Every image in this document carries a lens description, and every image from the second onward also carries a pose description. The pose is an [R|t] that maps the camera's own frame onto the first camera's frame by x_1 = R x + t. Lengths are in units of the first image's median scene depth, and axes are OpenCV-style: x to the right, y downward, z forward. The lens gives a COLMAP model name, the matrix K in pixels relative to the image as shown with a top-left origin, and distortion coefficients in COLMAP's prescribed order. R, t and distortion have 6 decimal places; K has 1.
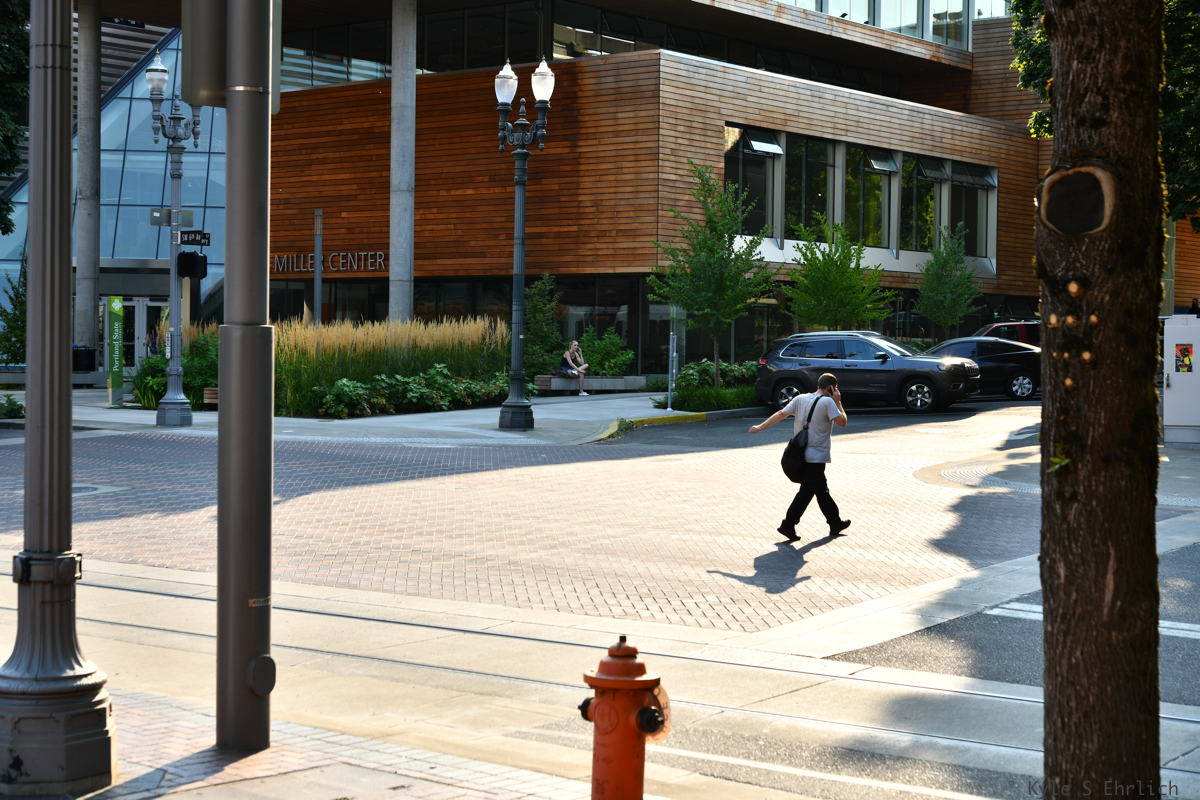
lens RADIAL K [[1975.7, 0, 600.9], [0, 1975.7, 398.1], [0, 0, 1]] dist [-0.023670, 0.135261]
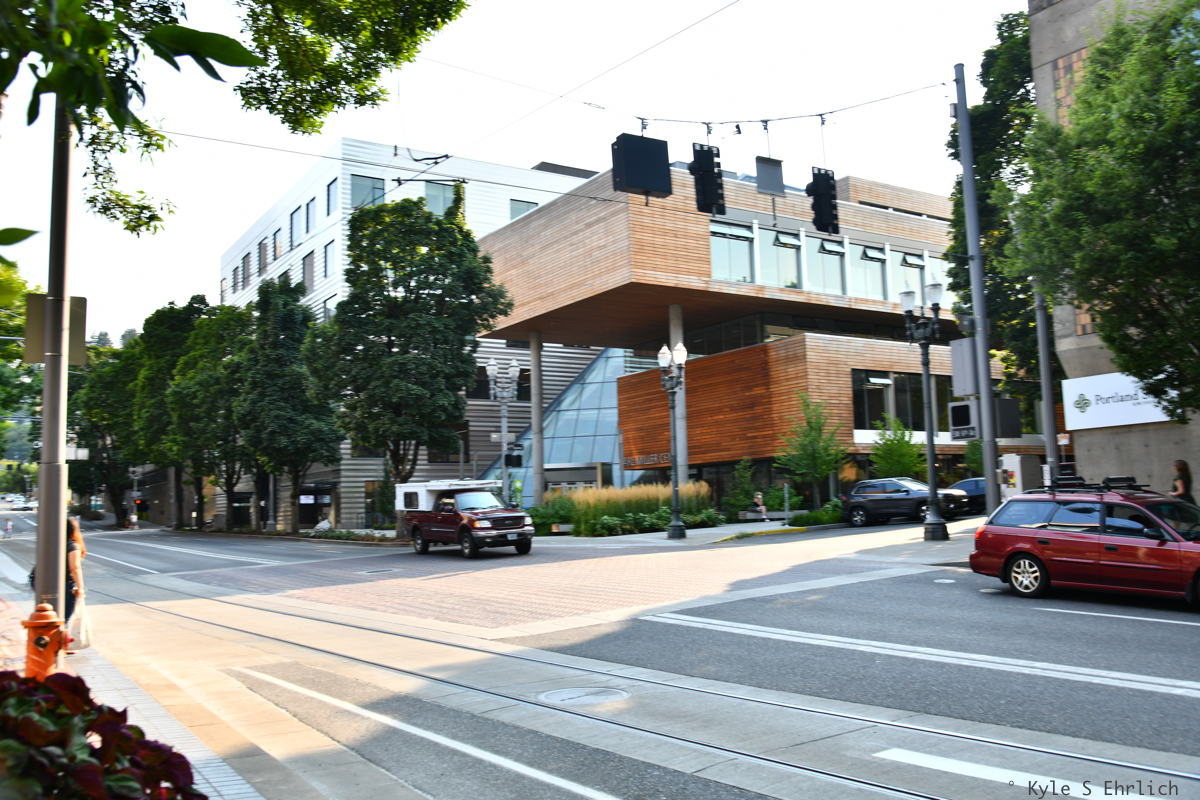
lens RADIAL K [[1037.1, 0, 602.3], [0, 1037.1, 401.6], [0, 0, 1]] dist [-0.038198, 0.003164]
pose [[0.945722, -0.074526, -0.316315, 0.154053], [0.032575, 0.990187, -0.135902, 0.013586], [0.323339, 0.118222, 0.938869, 0.031250]]
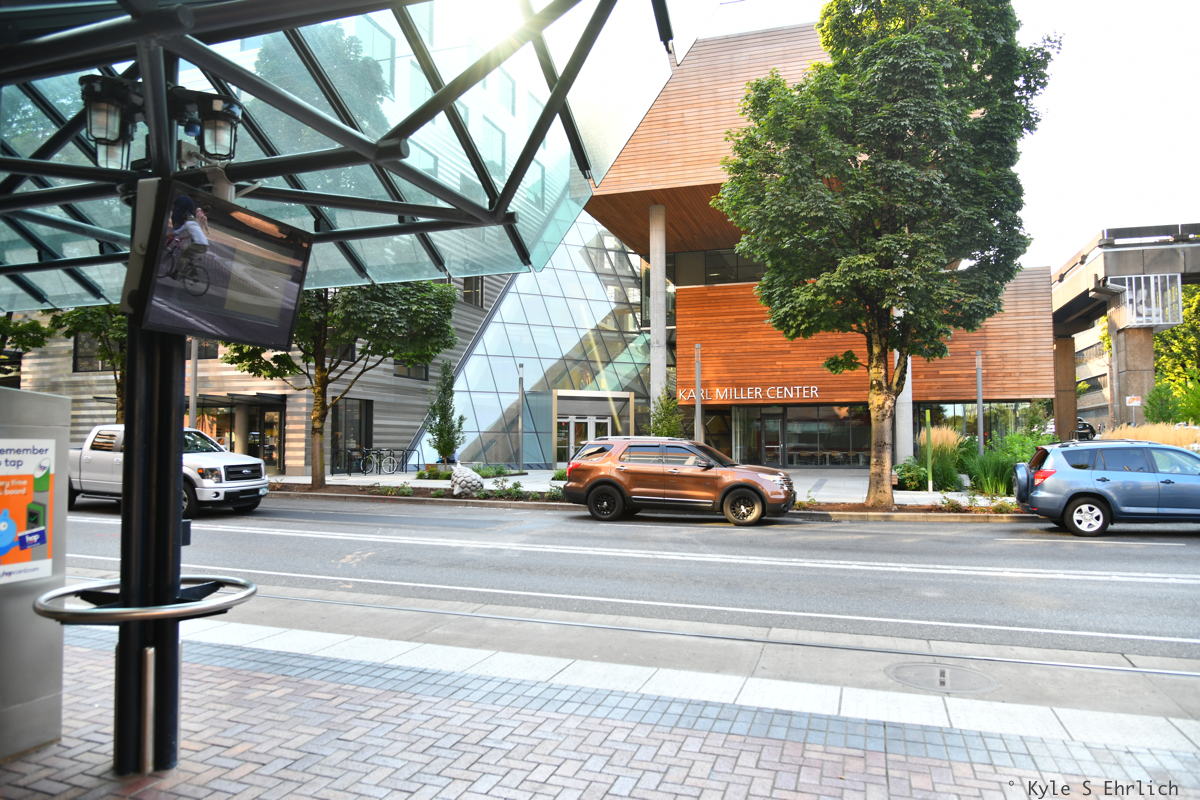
lens RADIAL K [[797.9, 0, 602.6], [0, 797.9, 409.4], [0, 0, 1]] dist [-0.039956, 0.001229]
pose [[0.941522, 0.002234, 0.336945, -0.550941], [0.020733, 0.997699, -0.064550, -0.020384], [-0.336313, 0.067761, 0.939309, 0.521107]]
